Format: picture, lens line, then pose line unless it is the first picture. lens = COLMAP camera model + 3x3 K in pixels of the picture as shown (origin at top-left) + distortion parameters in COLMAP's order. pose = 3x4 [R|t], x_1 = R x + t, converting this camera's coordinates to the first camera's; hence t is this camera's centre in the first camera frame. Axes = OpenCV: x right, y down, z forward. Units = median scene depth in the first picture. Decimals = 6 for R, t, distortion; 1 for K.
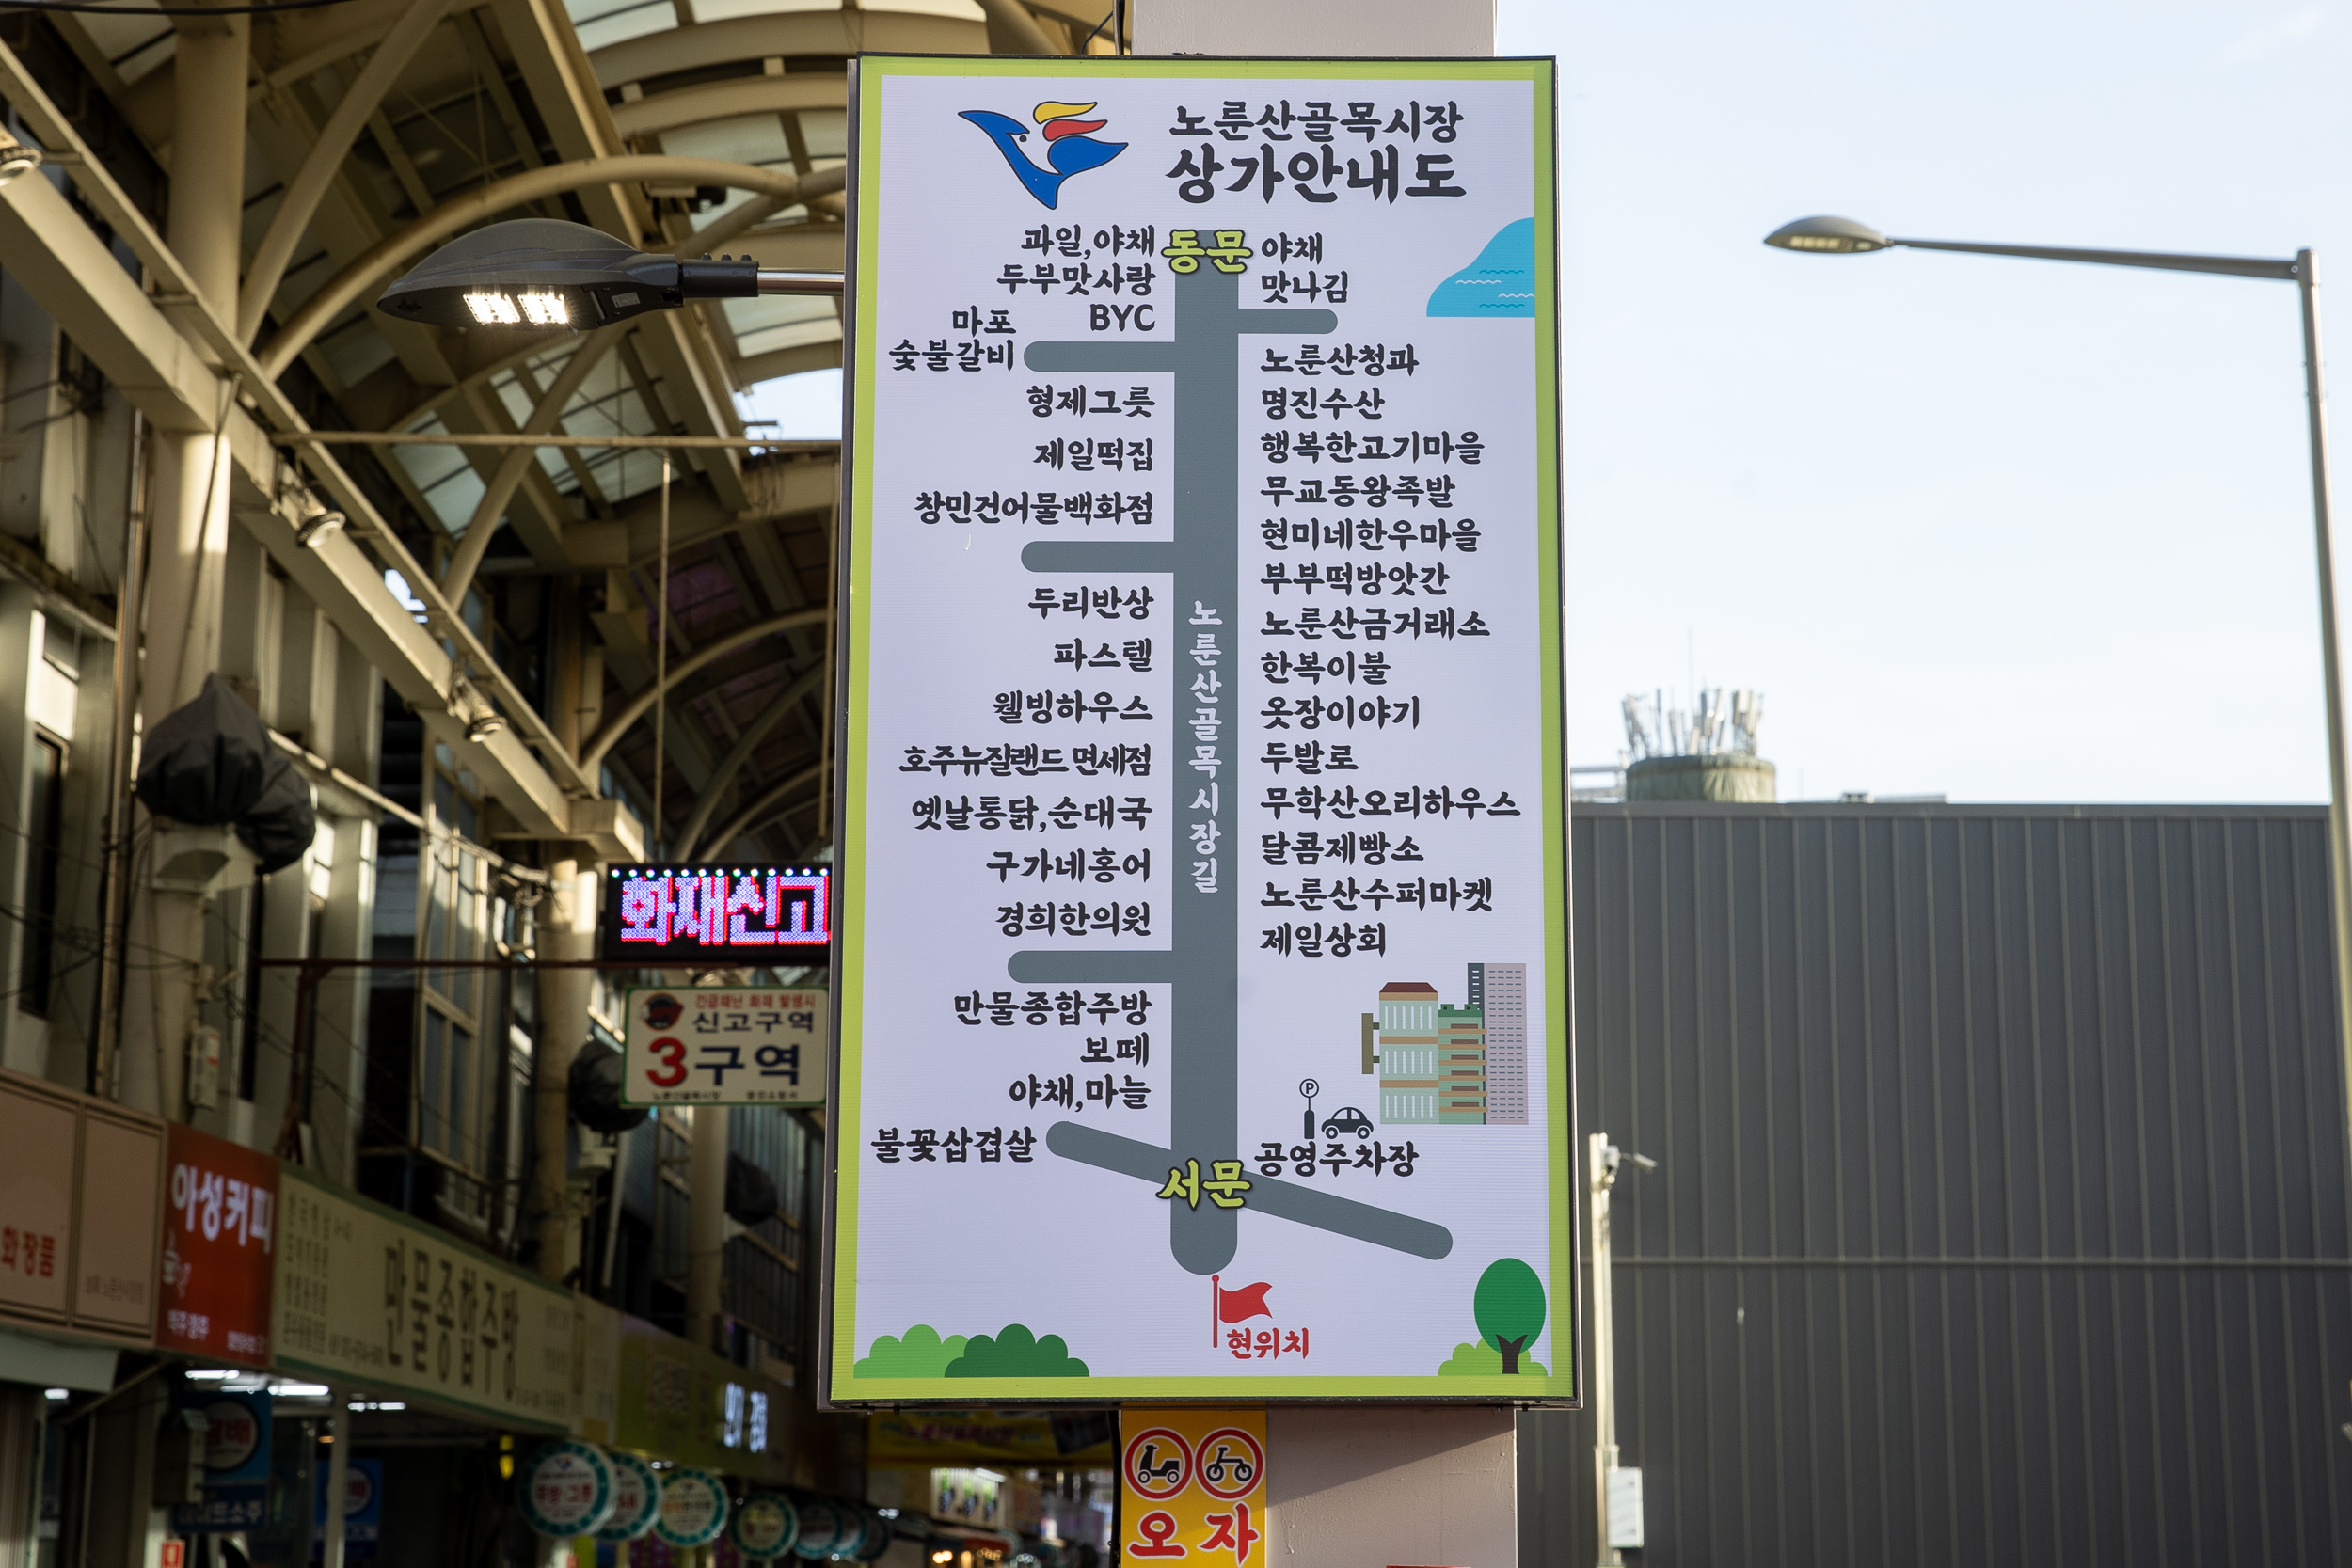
lens RADIAL K [[4408.8, 0, 1179.5], [0, 4408.8, 595.5], [0, 0, 1]] dist [0.117235, 0.000000]
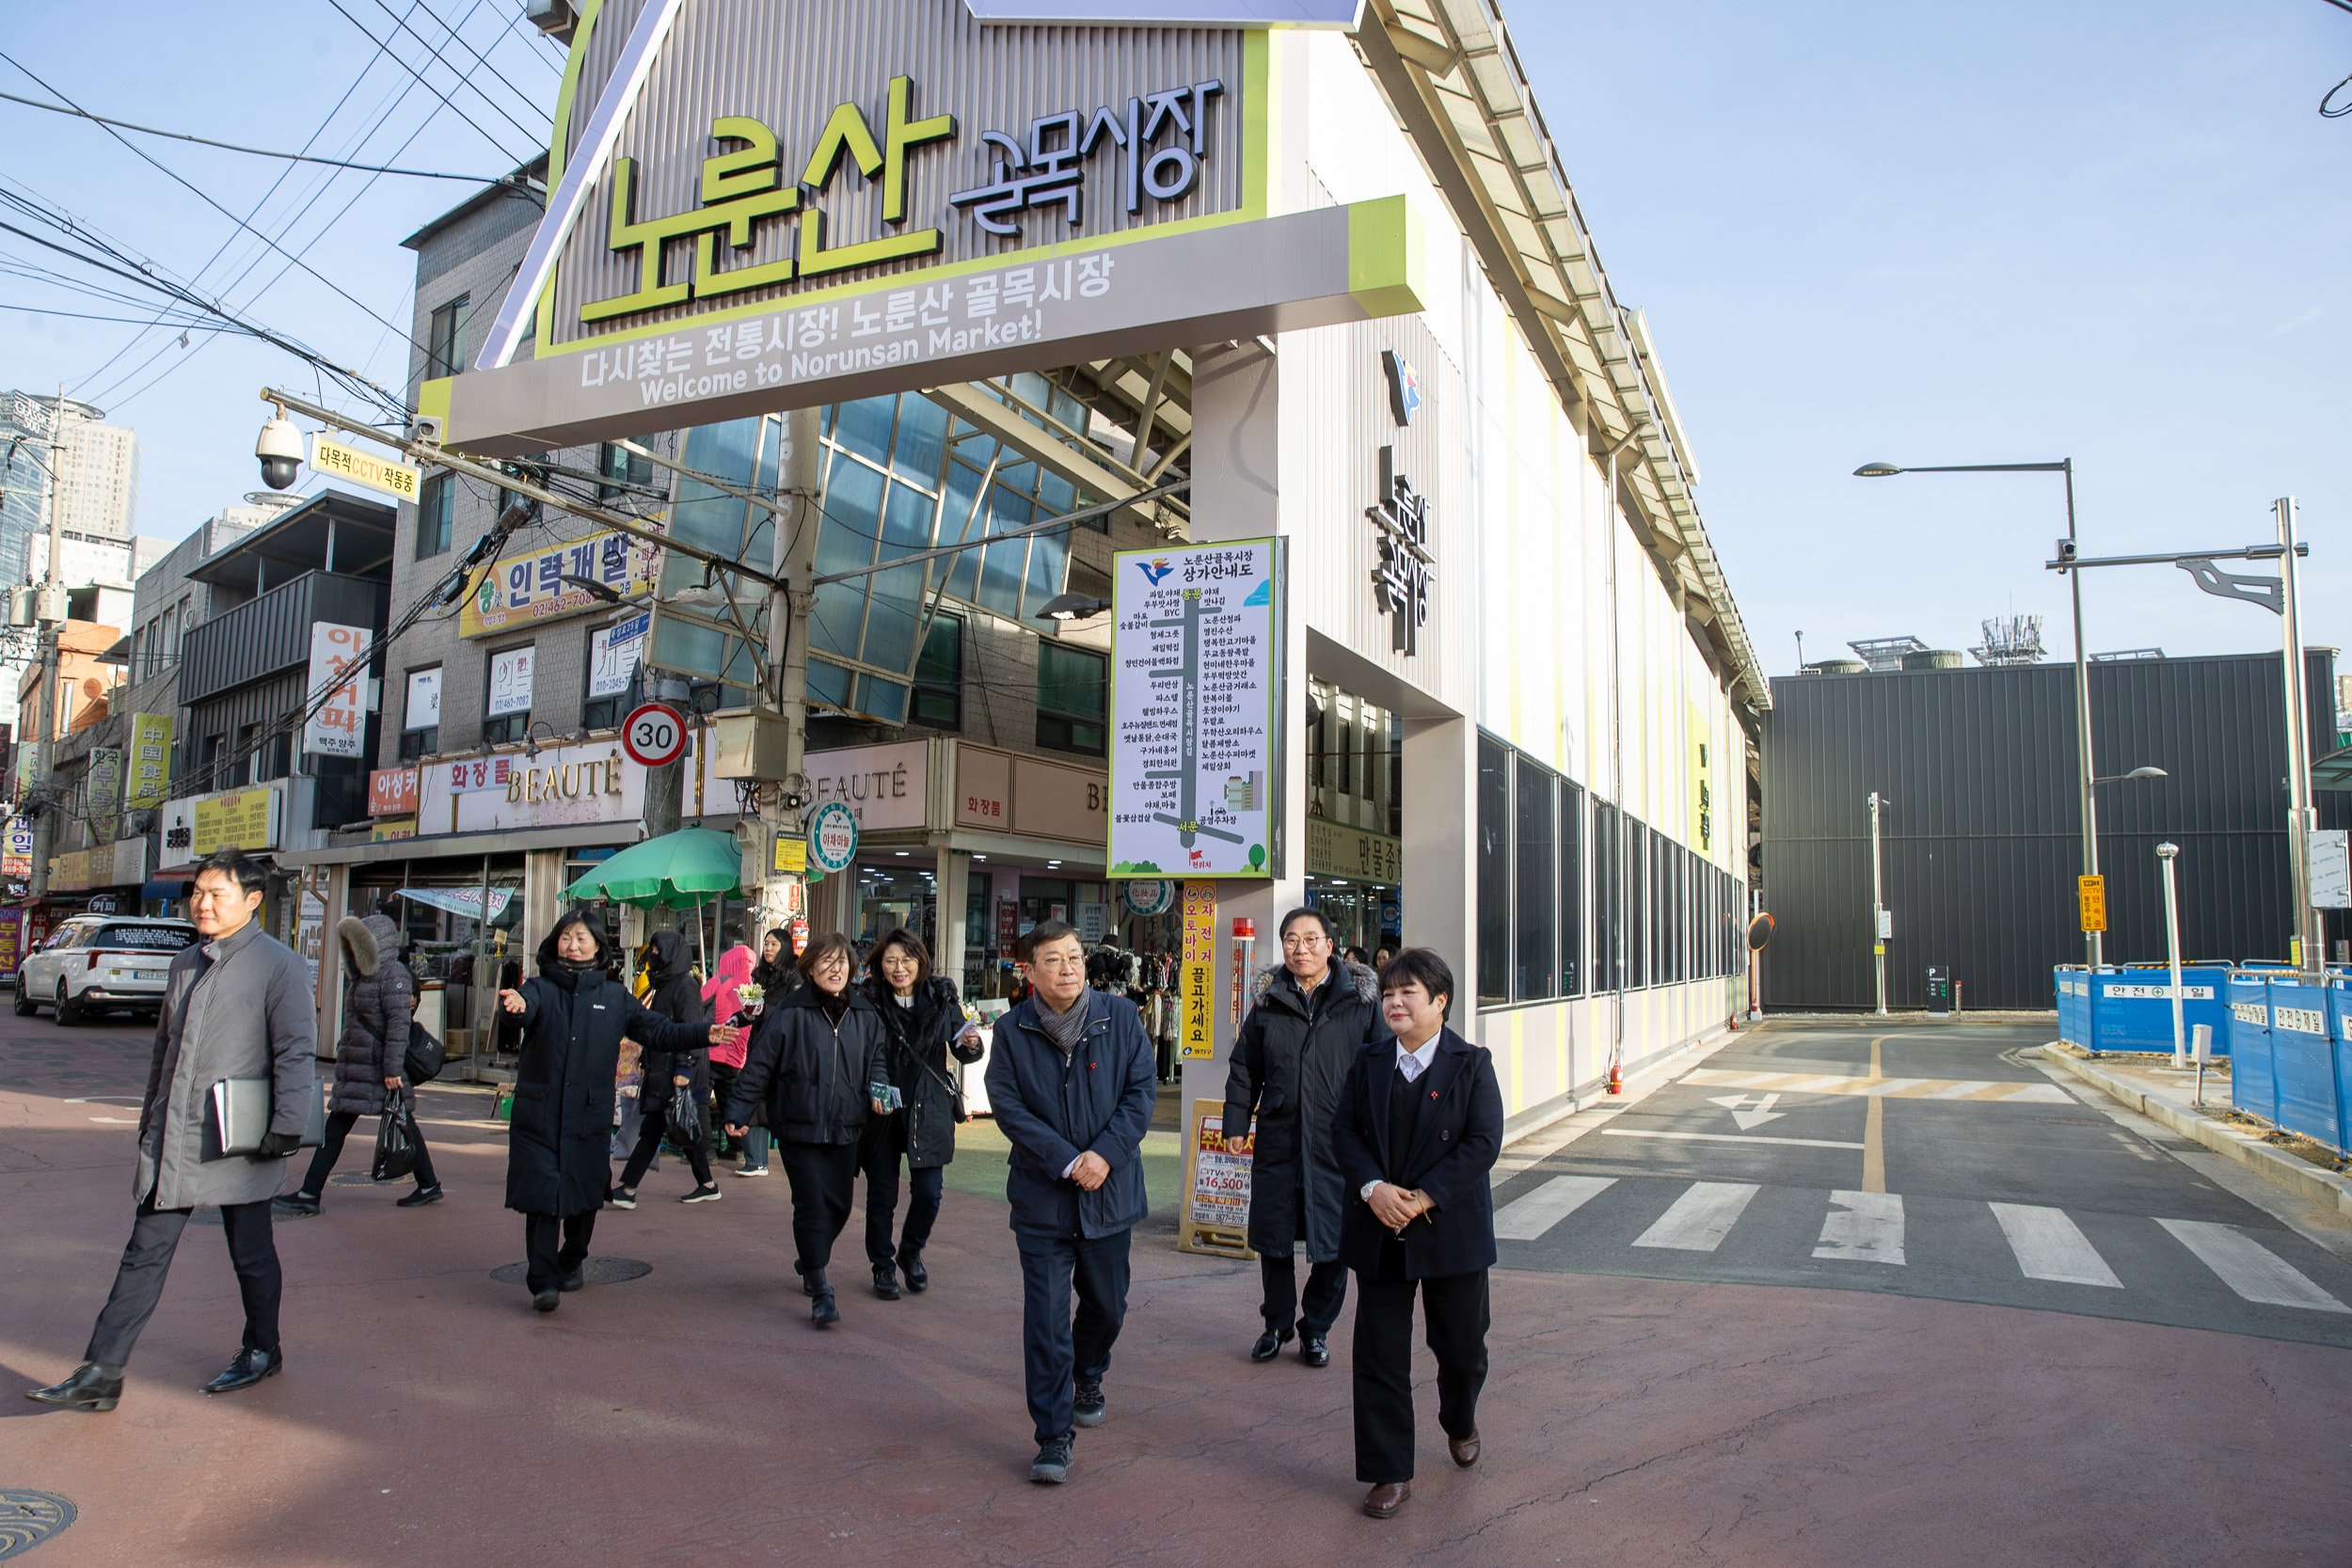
lens RADIAL K [[1596.3, 0, 1175.3], [0, 1596.3, 781.0], [0, 0, 1]] dist [-0.066470, 0.000495]
pose [[0.903783, -0.026336, -0.427180, 0.612914], [0.073329, 0.992875, 0.093931, -0.047743], [0.421662, -0.116218, 0.899274, -0.324214]]
